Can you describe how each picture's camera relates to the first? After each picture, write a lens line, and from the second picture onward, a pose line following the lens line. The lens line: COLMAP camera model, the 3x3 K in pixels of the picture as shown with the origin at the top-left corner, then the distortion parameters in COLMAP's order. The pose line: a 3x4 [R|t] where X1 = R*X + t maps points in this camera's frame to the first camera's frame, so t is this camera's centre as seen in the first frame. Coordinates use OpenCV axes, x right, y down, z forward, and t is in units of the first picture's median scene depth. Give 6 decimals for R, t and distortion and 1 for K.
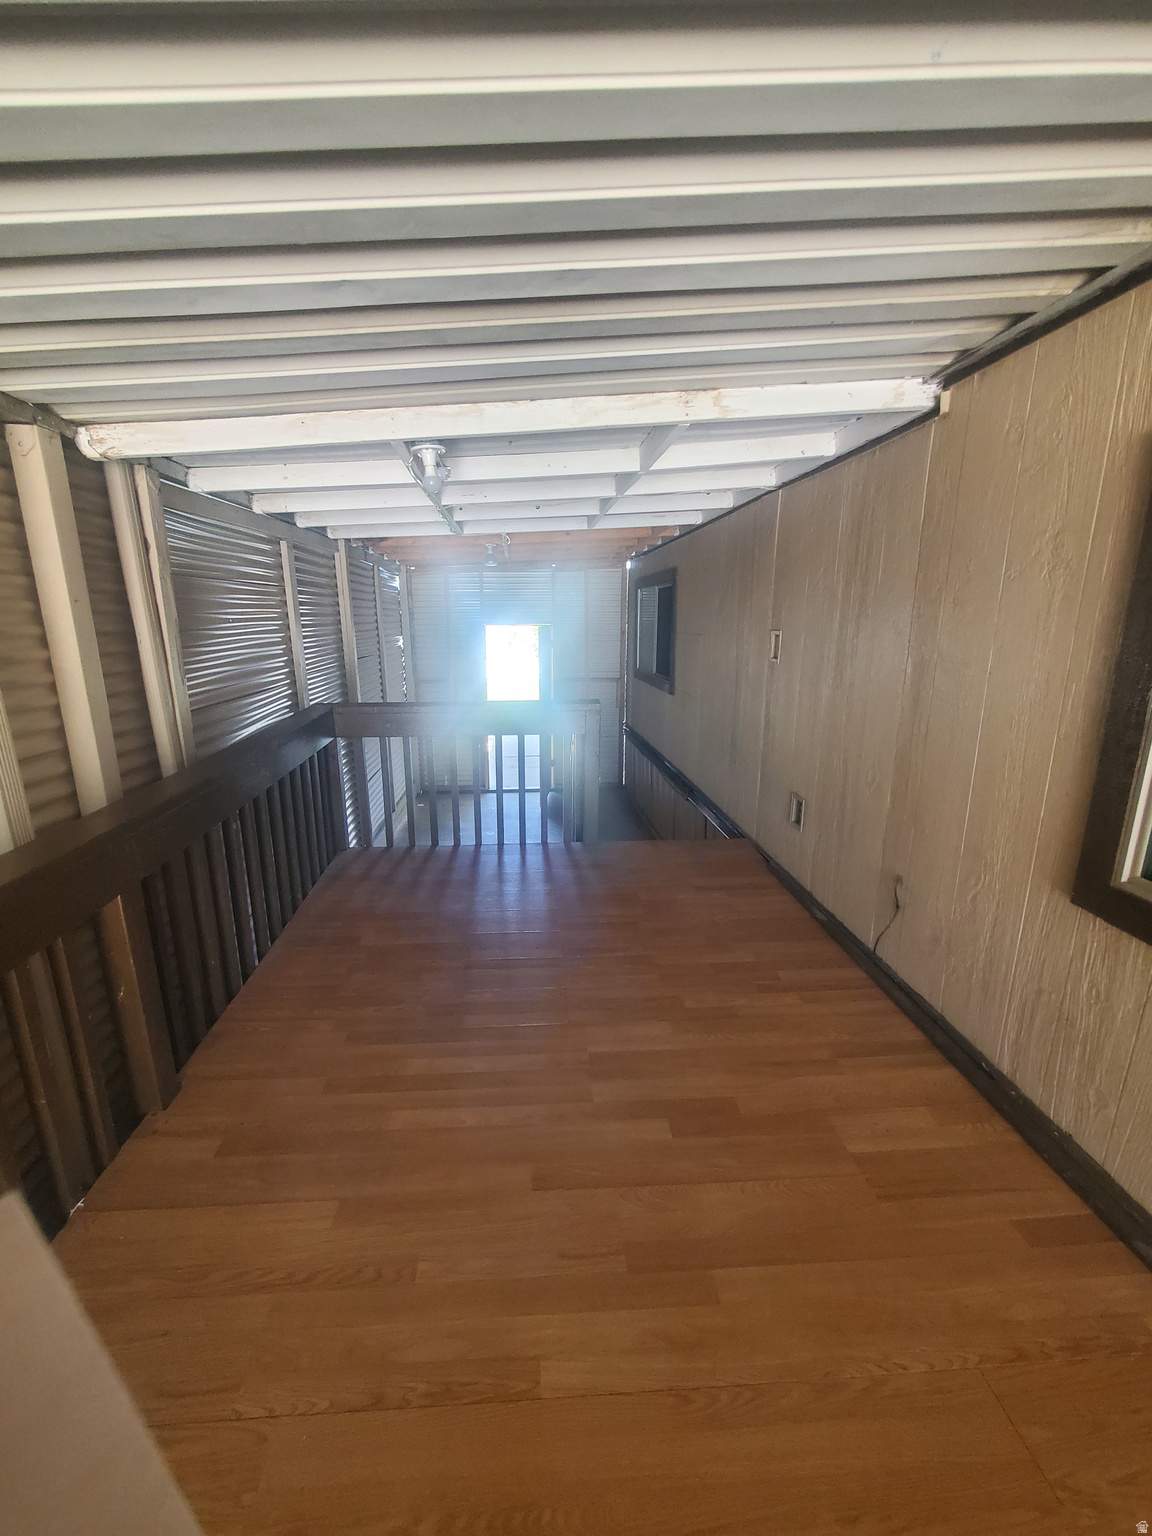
lens RADIAL K [[616.9, 0, 571.1], [0, 616.9, 761.7], [0, 0, 1]] dist [-0.004332, -0.000465]
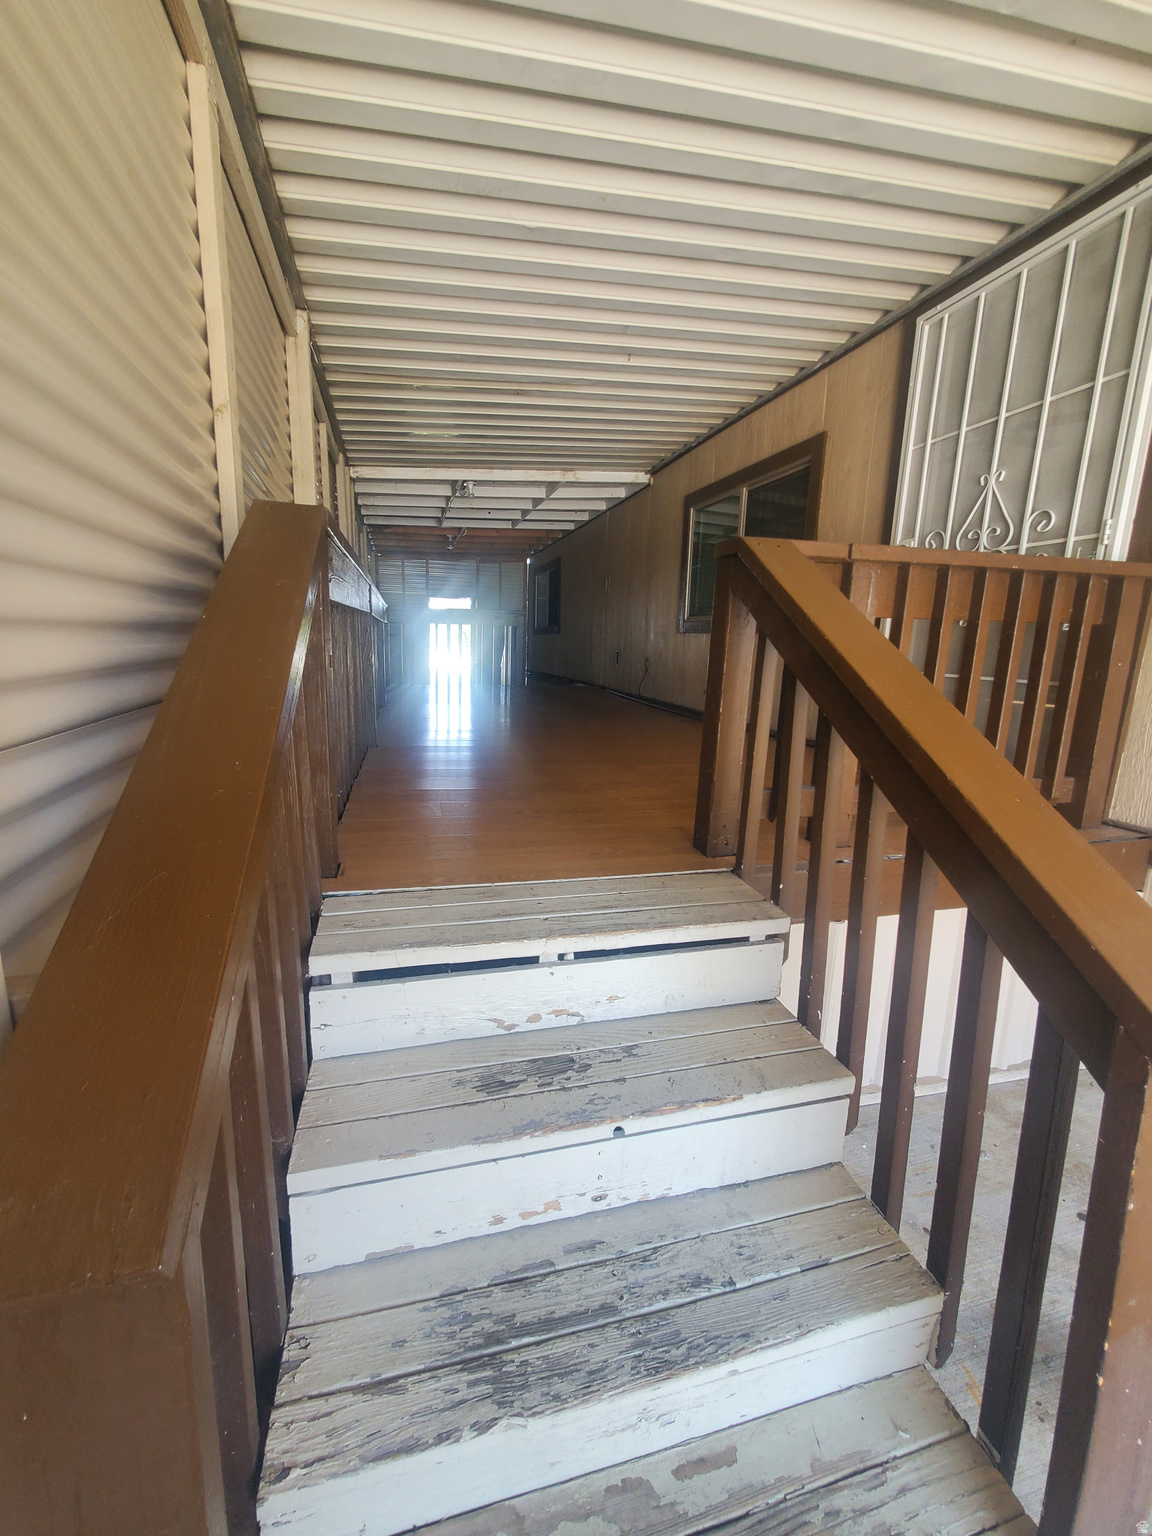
lens RADIAL K [[616.9, 0, 577.1], [0, 616.9, 762.0], [0, 0, 1]] dist [-0.004332, -0.000465]
pose [[0.981361, -0.008844, 0.191968, -0.203391], [0.016354, 0.999160, -0.037568, 0.556014], [-0.191475, 0.040007, 0.980682, -1.144370]]
